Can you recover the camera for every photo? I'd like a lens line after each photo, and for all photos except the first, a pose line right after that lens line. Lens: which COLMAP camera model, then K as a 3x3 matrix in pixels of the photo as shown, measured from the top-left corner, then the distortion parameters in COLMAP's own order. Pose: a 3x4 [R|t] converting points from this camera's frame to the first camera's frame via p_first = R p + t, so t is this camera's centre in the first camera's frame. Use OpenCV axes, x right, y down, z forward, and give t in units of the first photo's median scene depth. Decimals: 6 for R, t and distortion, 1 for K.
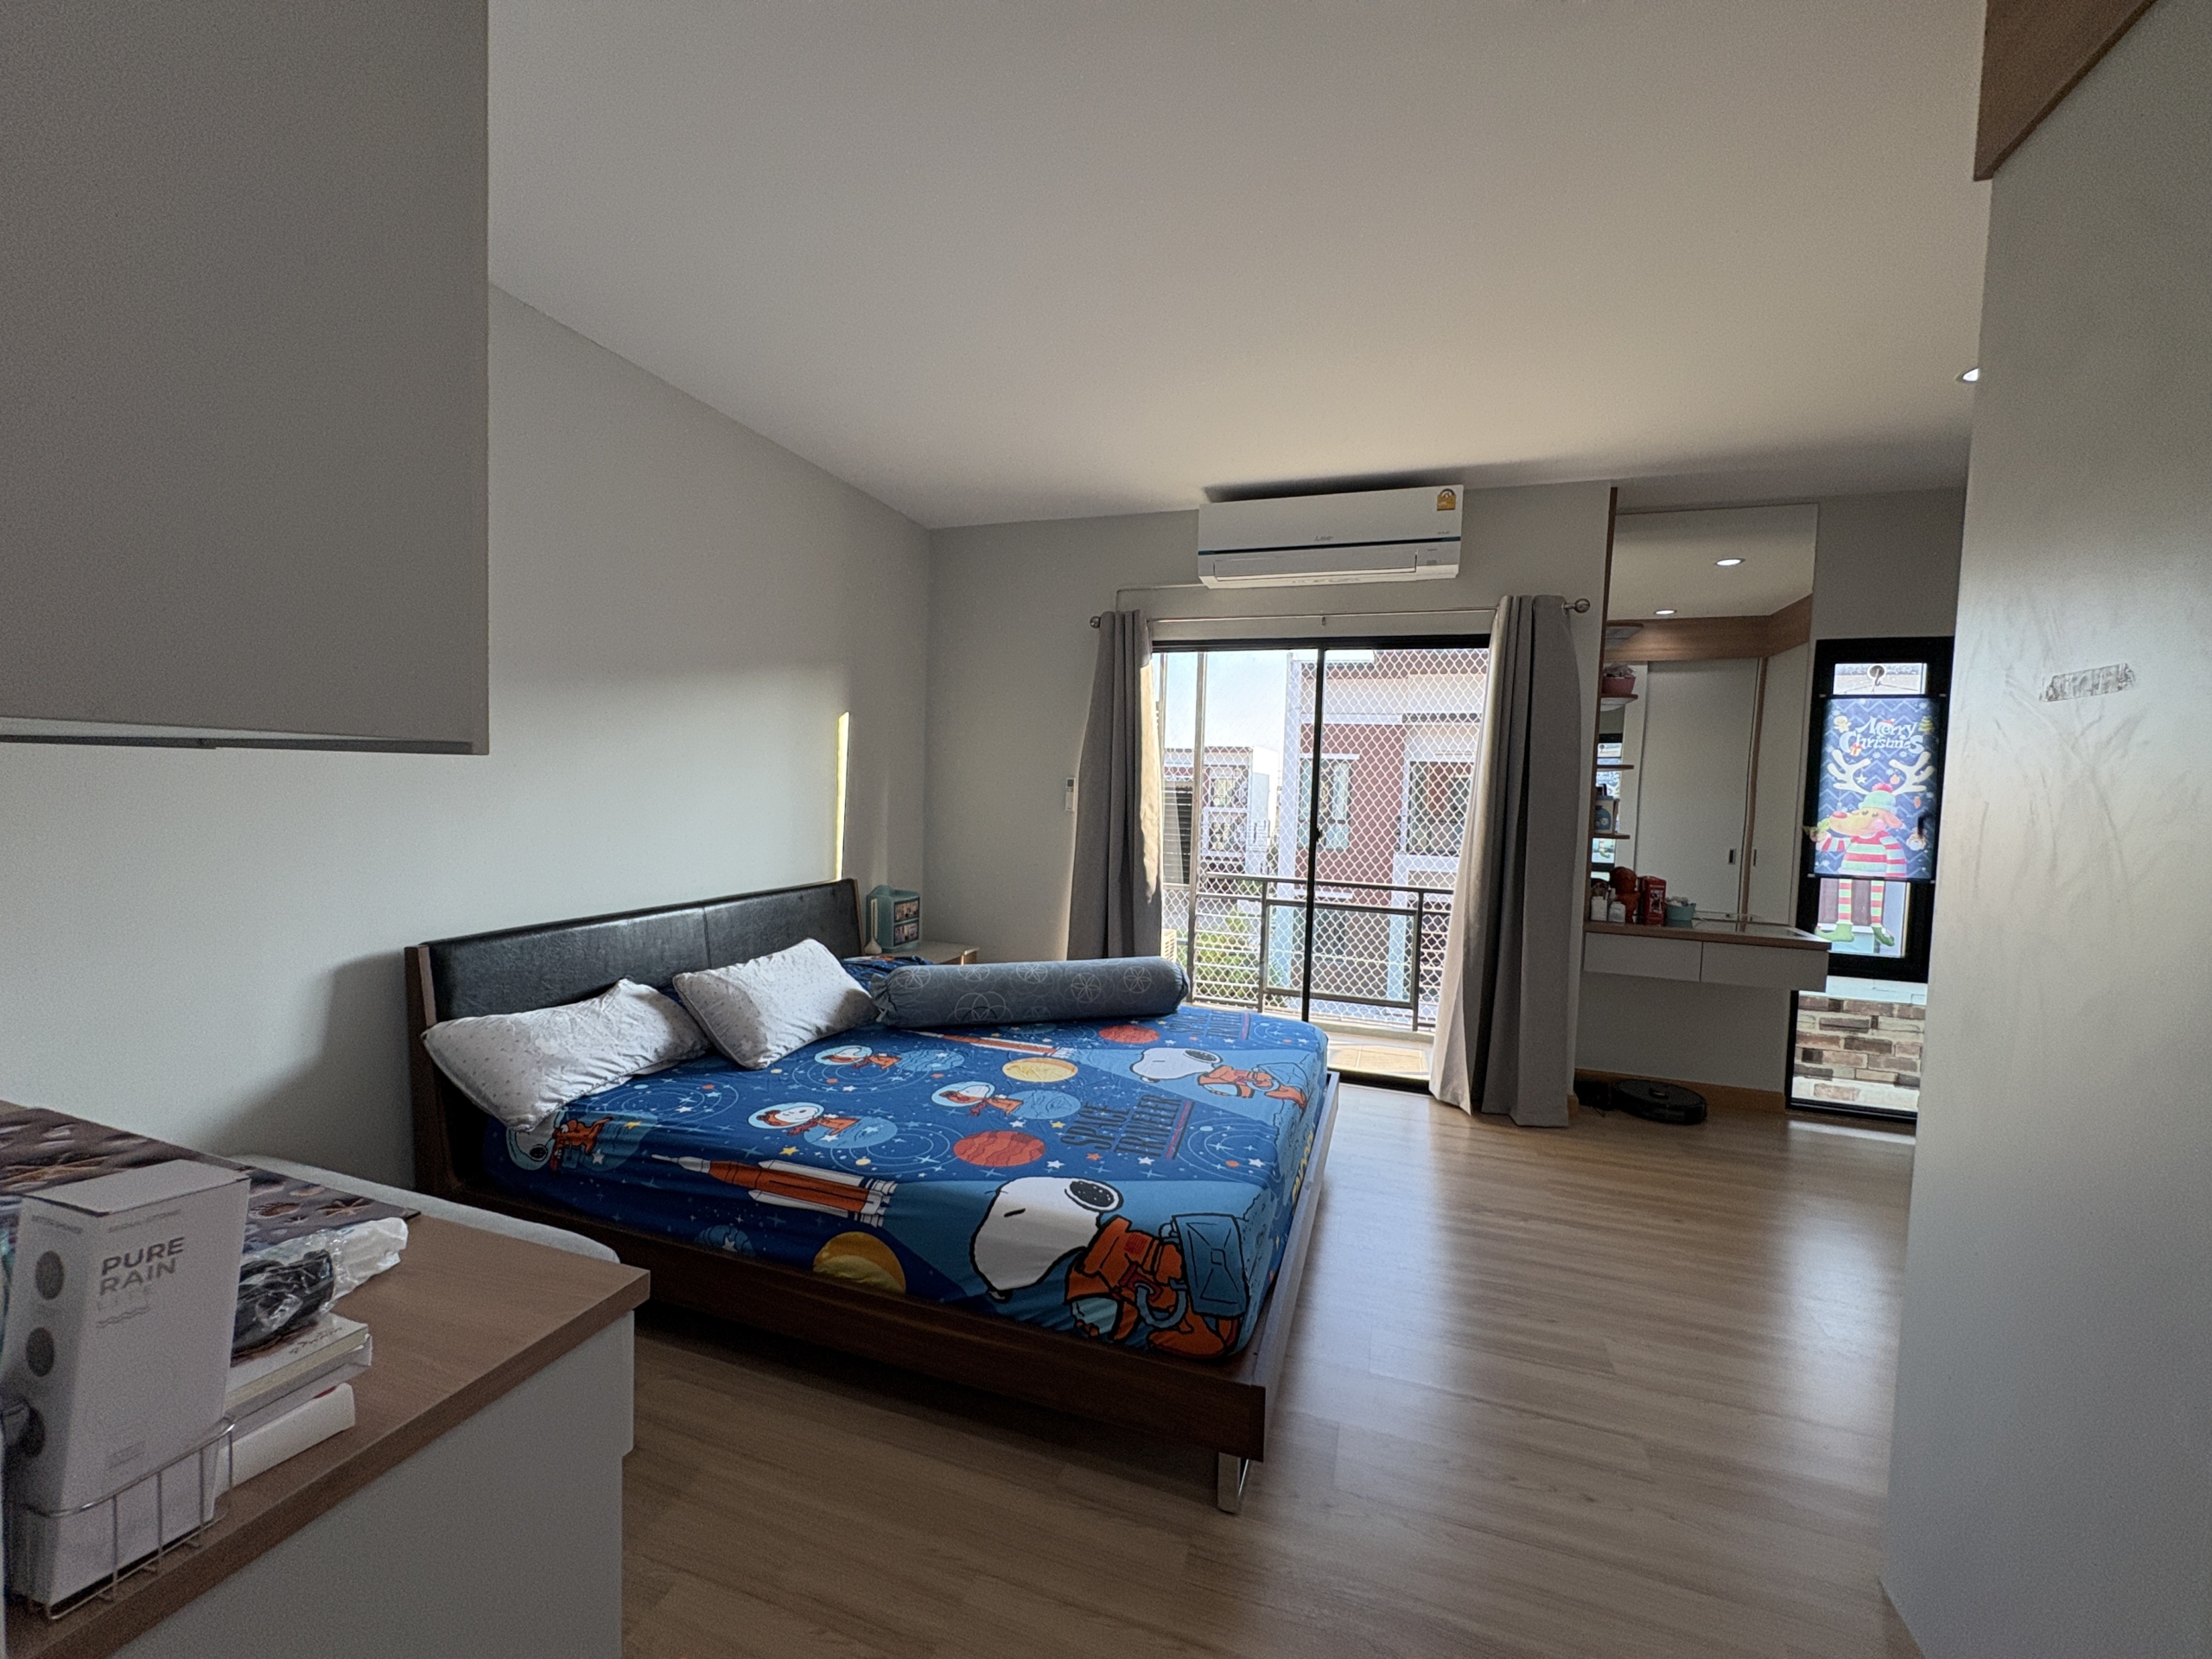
lens RADIAL K [[884.3, 0, 1108.0], [0, 884.3, 831.8], [0, 0, 1]] dist [-0.000038, -0.000001]
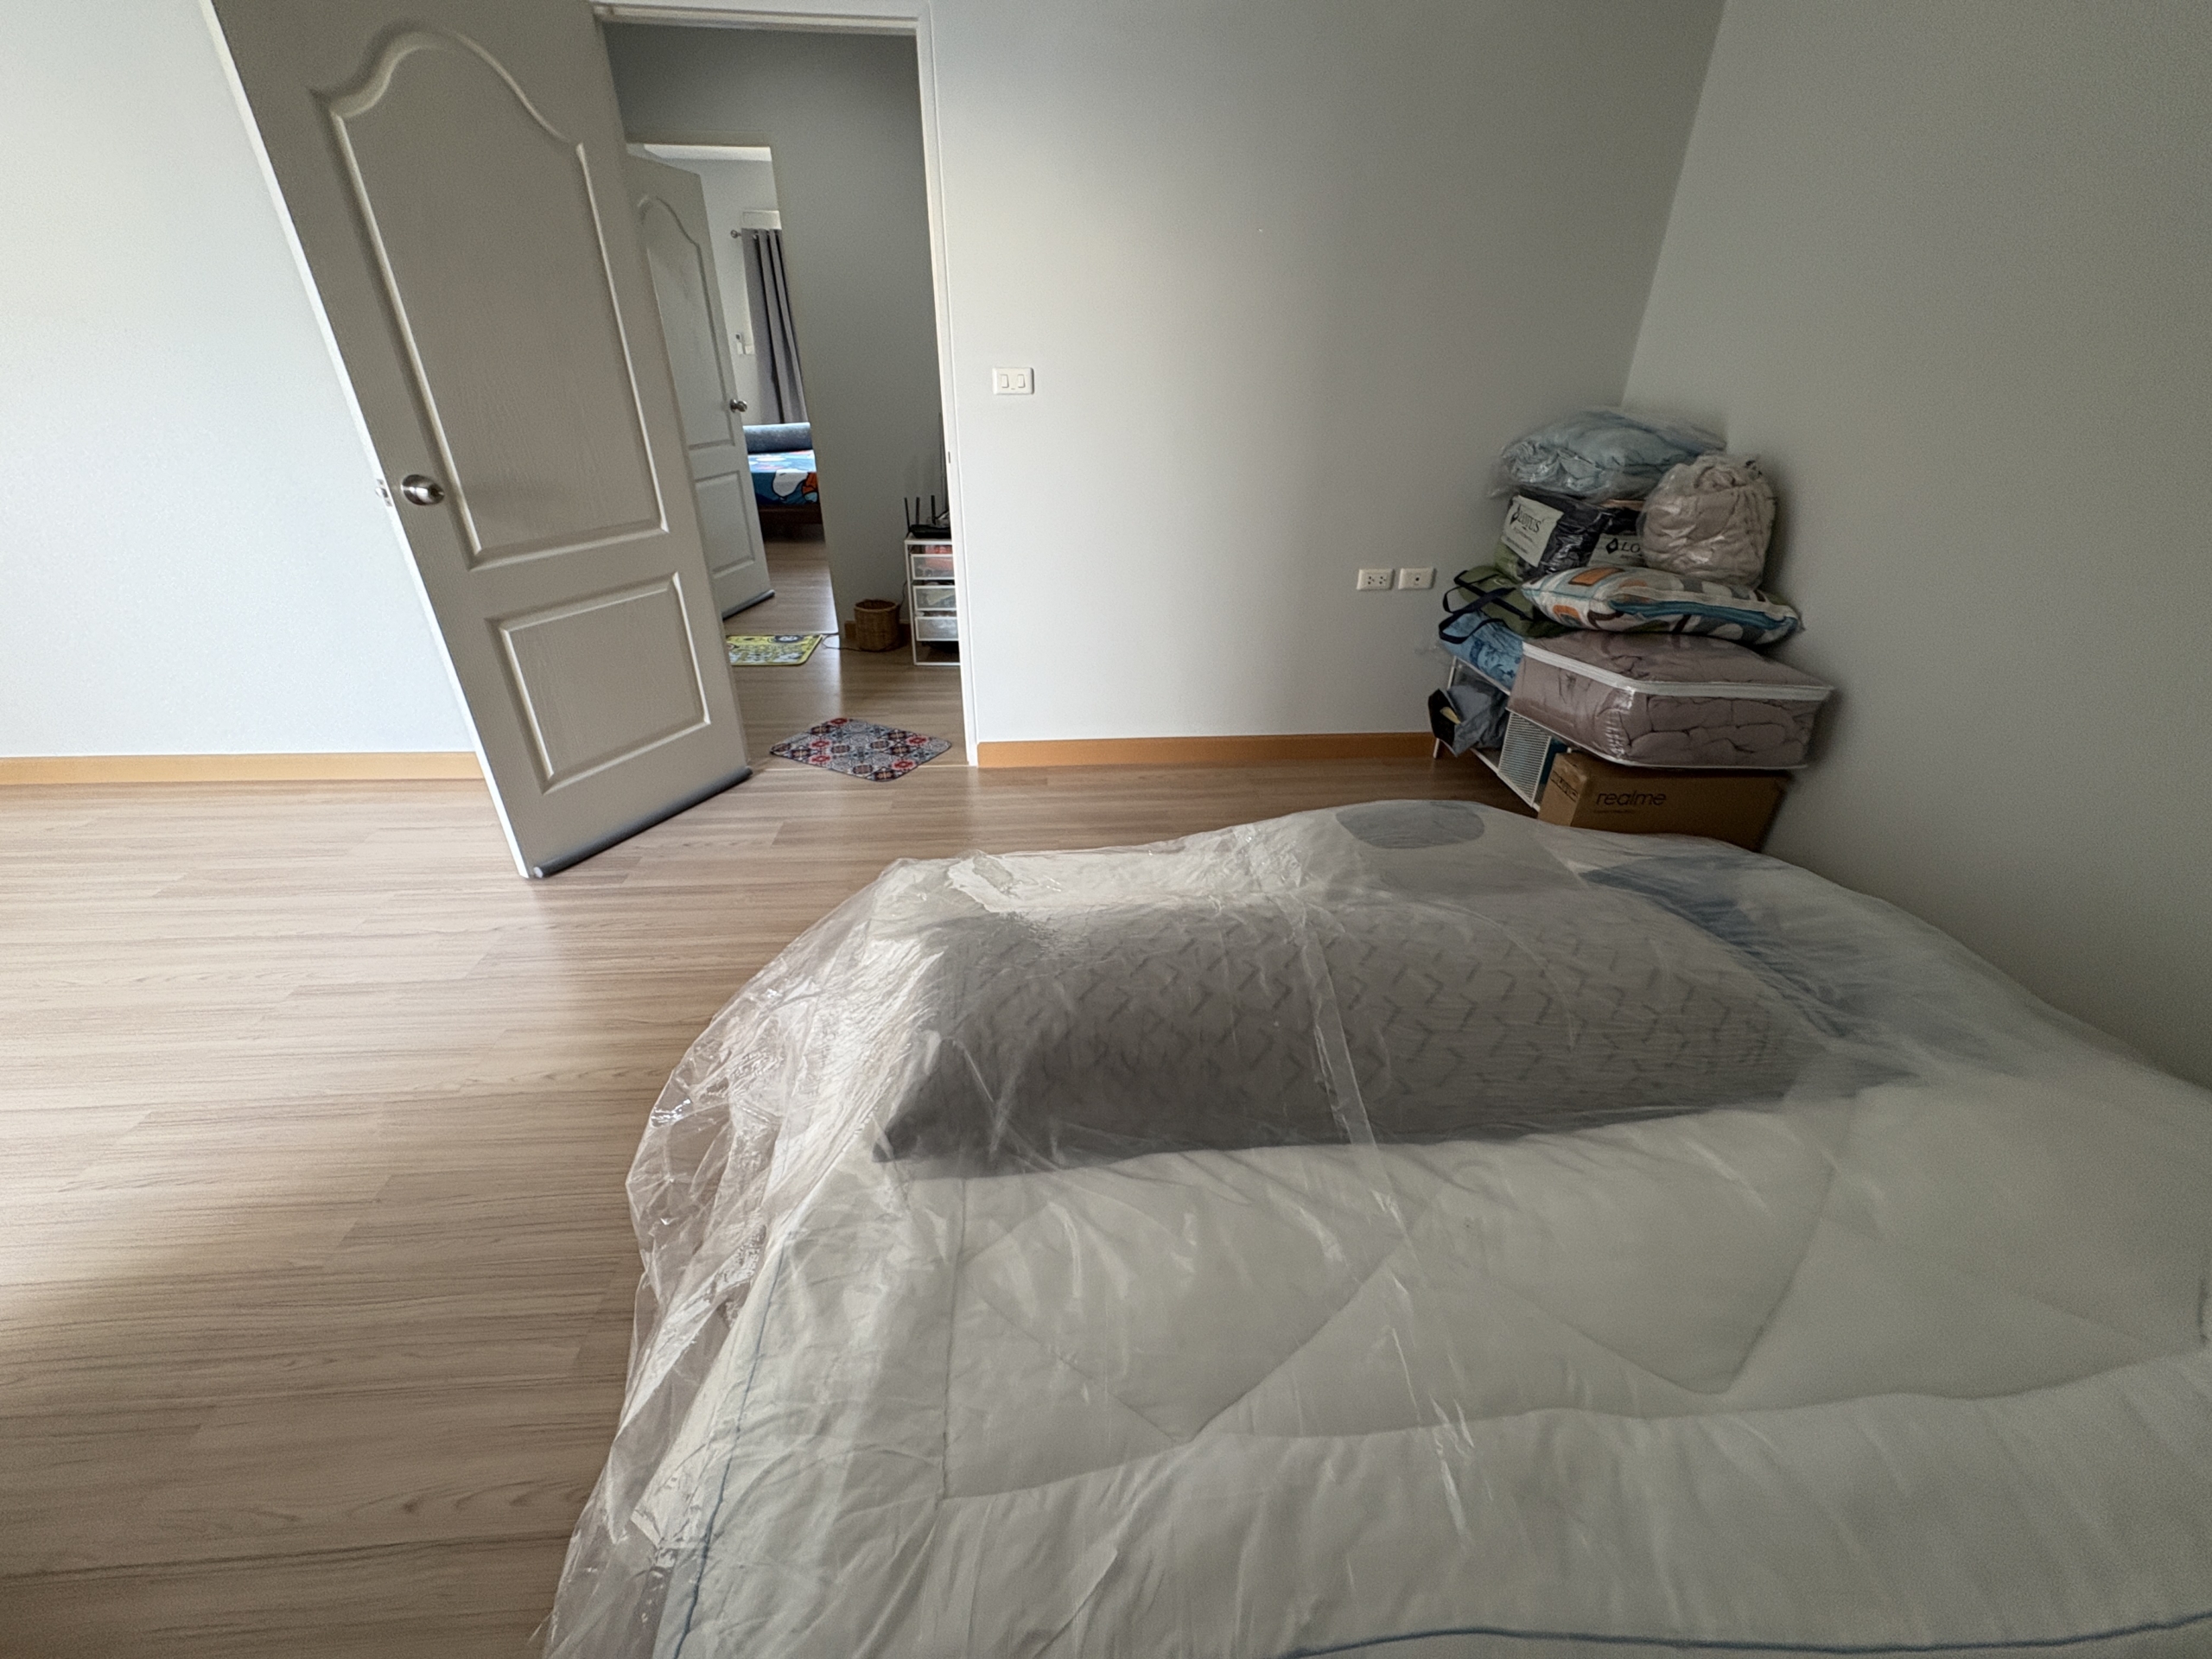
lens RADIAL K [[884.3, 0, 1106.0], [0, 884.3, 829.0], [0, 0, 1]] dist [-0.000038, -0.000001]
pose [[0.922305, -0.207324, 0.326143, -0.364685], [0.040890, 0.891535, 0.451102, 0.155518], [-0.384293, -0.402718, 0.830745, -3.044880]]
